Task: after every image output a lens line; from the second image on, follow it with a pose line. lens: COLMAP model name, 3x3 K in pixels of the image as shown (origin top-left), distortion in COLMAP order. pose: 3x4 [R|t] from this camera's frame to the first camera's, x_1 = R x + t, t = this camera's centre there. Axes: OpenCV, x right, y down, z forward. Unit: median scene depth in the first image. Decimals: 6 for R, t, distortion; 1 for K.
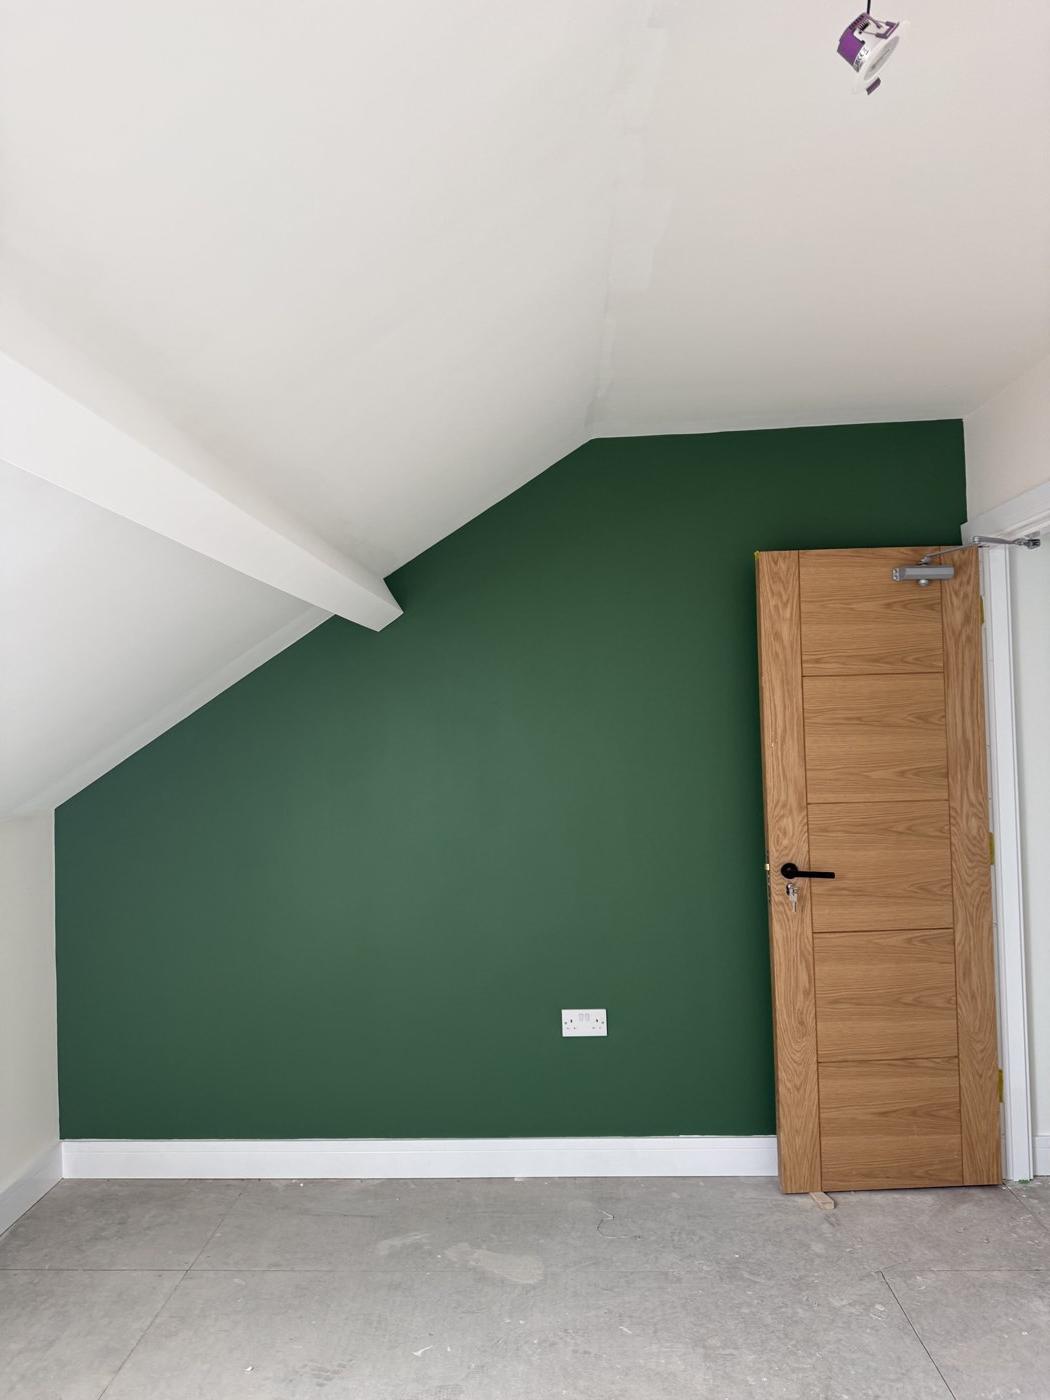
lens RADIAL K [[995.3, 0, 527.6], [0, 995.3, 703.4], [0, 0, 1]] dist [0.043418, 0.009822]
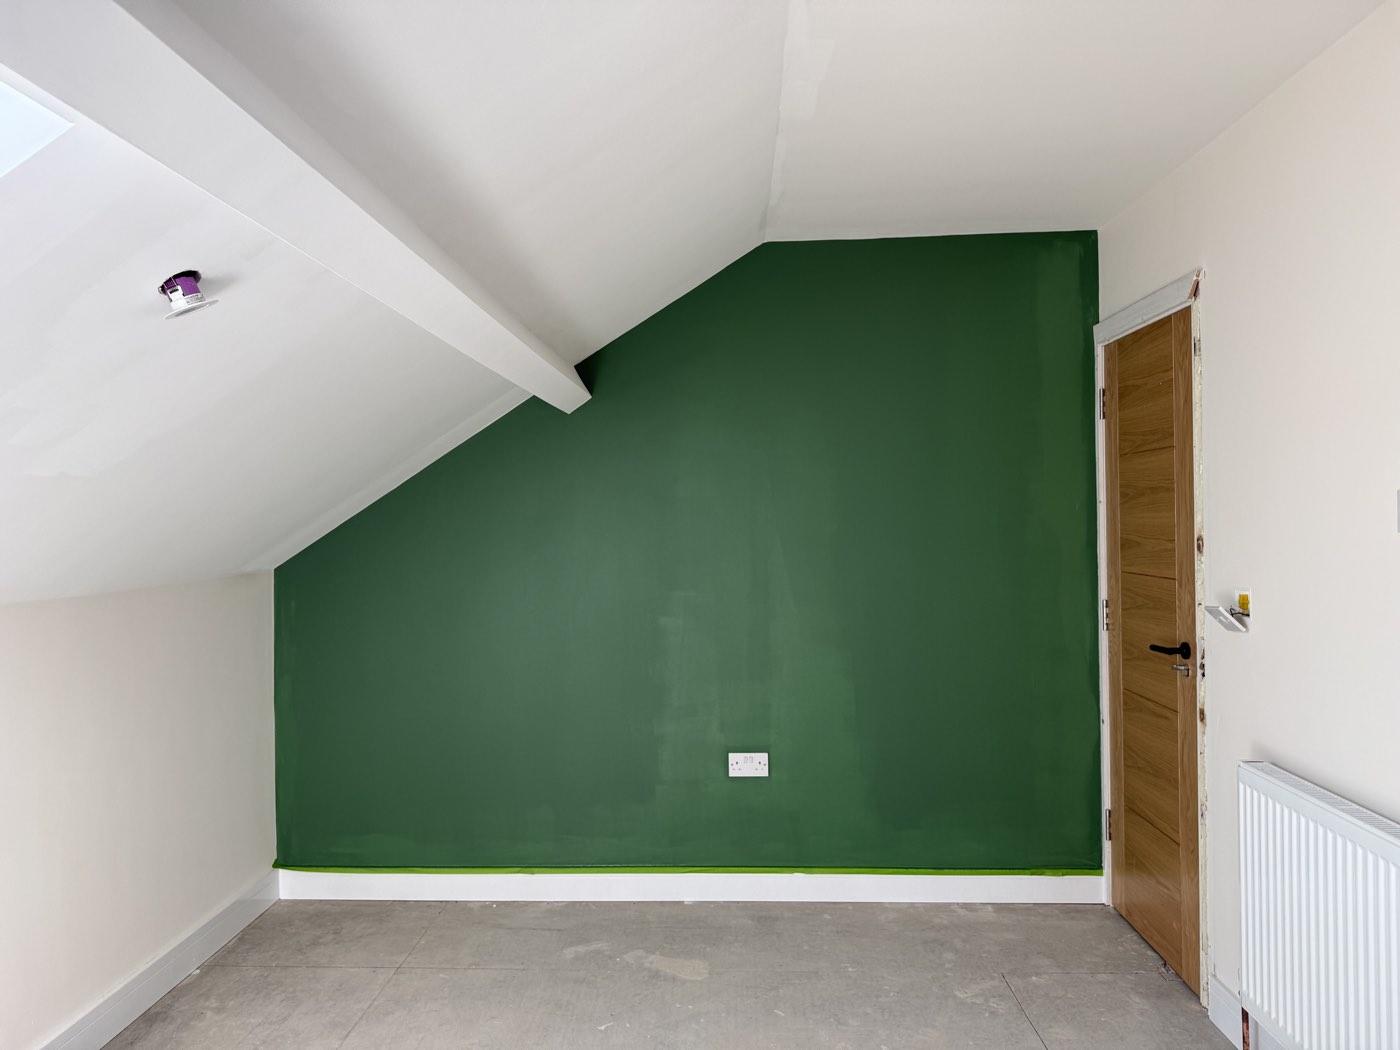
lens RADIAL K [[995.3, 0, 704.6], [0, 995.3, 522.0], [0, 0, 1]] dist [0.043418, 0.009822]
pose [[0.999858, 0.014905, 0.007896, -0.005934], [-0.015029, 0.999761, 0.015859, 0.031043], [-0.007658, -0.015975, 0.999843, -0.122152]]
